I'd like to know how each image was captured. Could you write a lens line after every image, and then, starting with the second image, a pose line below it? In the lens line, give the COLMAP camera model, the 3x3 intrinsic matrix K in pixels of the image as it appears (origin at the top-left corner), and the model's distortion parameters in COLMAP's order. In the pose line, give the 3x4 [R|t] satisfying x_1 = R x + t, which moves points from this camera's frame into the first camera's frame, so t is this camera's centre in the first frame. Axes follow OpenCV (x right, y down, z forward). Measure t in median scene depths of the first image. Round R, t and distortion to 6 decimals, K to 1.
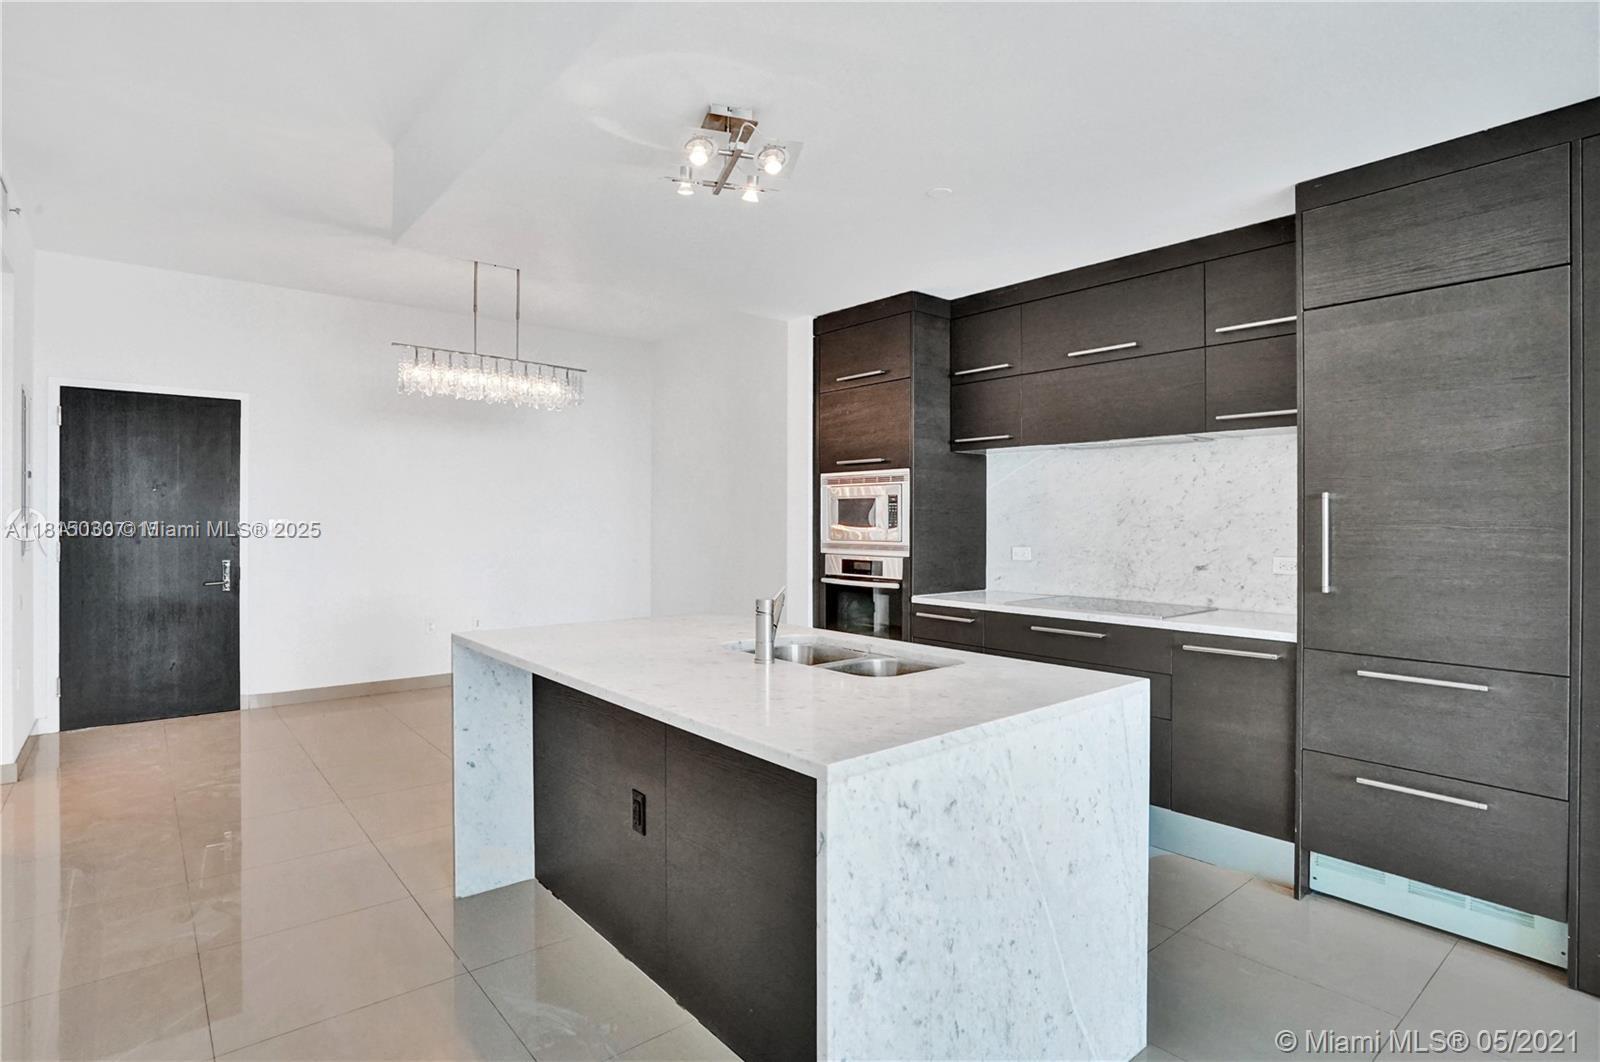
lens RADIAL K [[863.9, 0, 840.4], [0, 863.9, 520.7], [0, 0, 1]] dist [-0.047727, 0.010712]
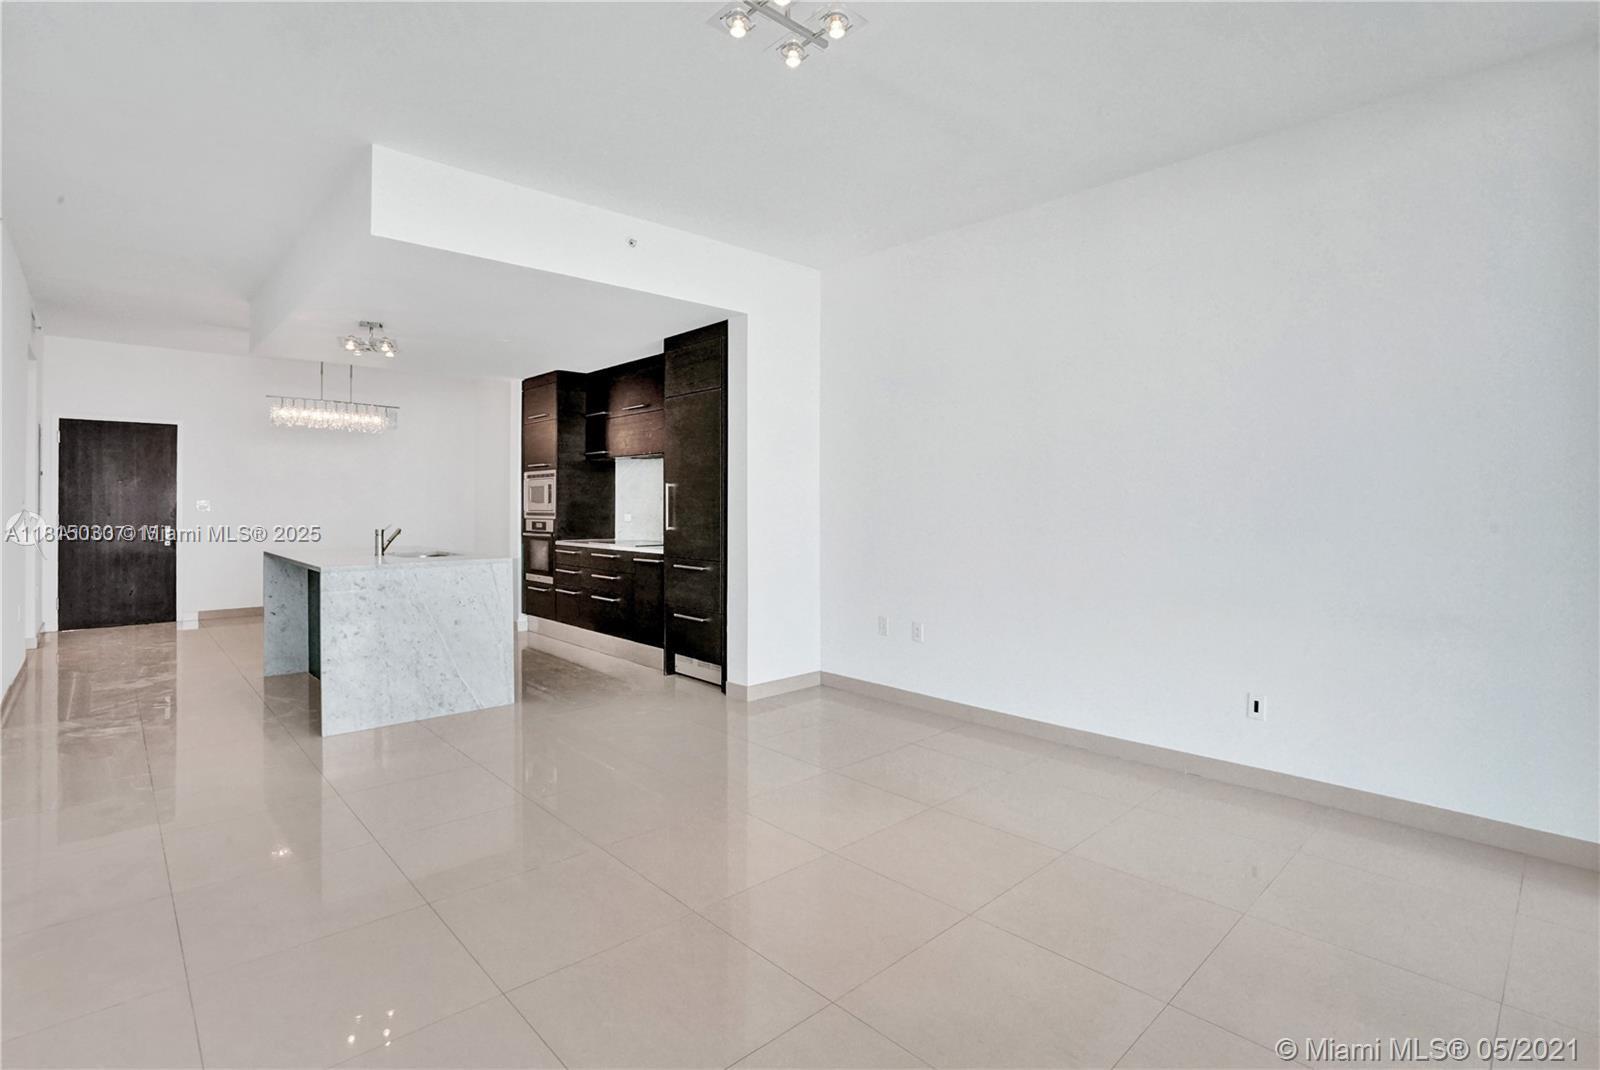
lens RADIAL K [[776.2, 0, 813.5], [0, 776.2, 499.3], [0, 0, 1]] dist [-0.049959, 0.016014]
pose [[0.998437, -0.002916, 0.055817, 0.469721], [0.003361, 0.999963, -0.007887, 0.013263], [-0.055792, 0.008063, 0.998410, -0.560398]]
